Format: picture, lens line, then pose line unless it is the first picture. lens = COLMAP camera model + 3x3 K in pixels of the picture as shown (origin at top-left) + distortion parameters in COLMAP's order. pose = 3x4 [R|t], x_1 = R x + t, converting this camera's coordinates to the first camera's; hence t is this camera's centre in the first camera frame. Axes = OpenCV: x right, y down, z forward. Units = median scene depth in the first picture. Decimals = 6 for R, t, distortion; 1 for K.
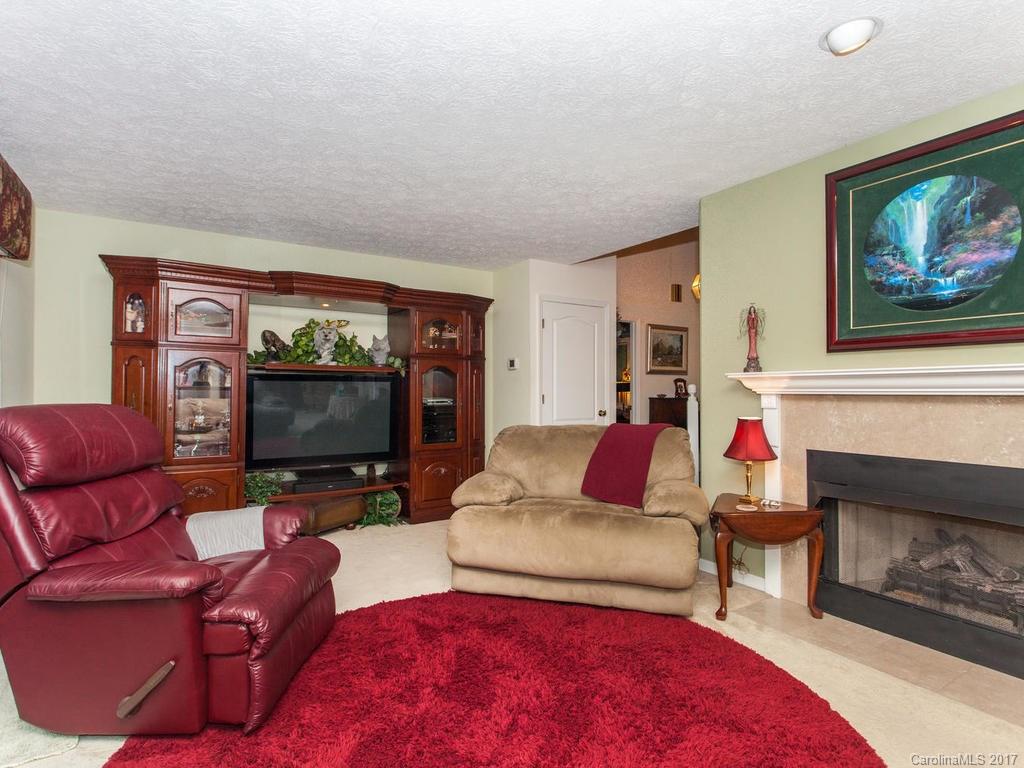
lens RADIAL K [[545.9, 0, 512.0], [0, 545.9, 384.0], [0, 0, 1]] dist [-0.003364, -0.000776]
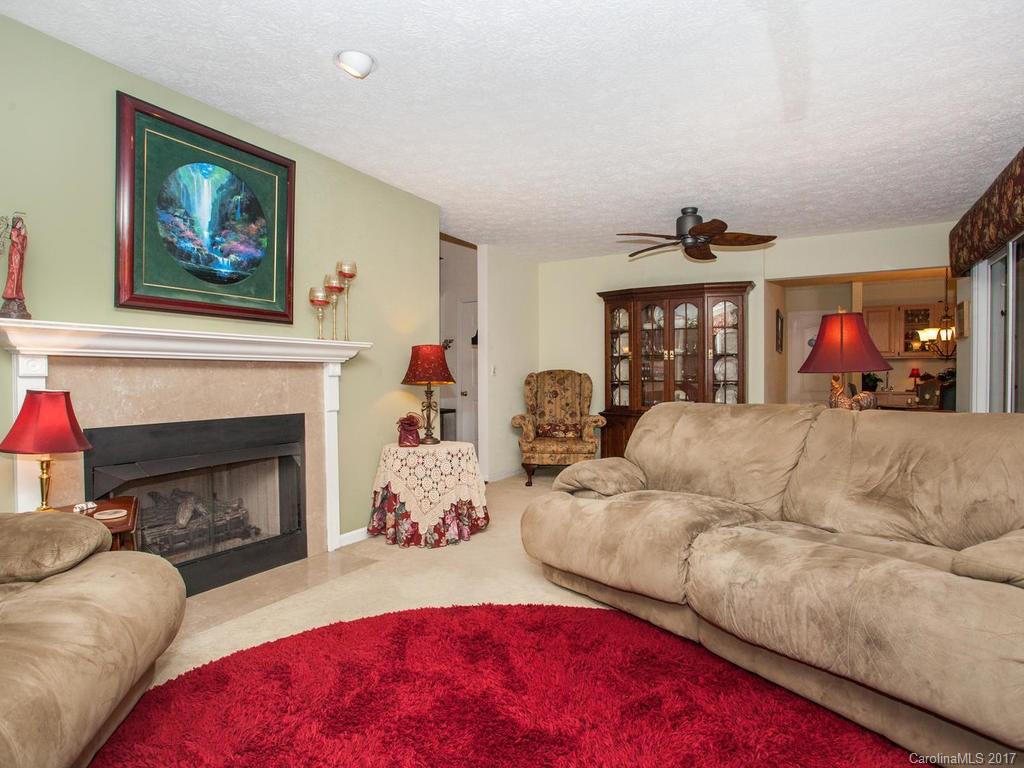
lens RADIAL K [[545.9, 0, 512.0], [0, 545.9, 384.0], [0, 0, 1]] dist [-0.003364, -0.000776]
pose [[-0.448500, -0.004138, 0.893773, -0.480484], [0.000293, 0.999989, 0.004777, 0.062091], [-0.893783, 0.002405, -0.448494, 0.939124]]
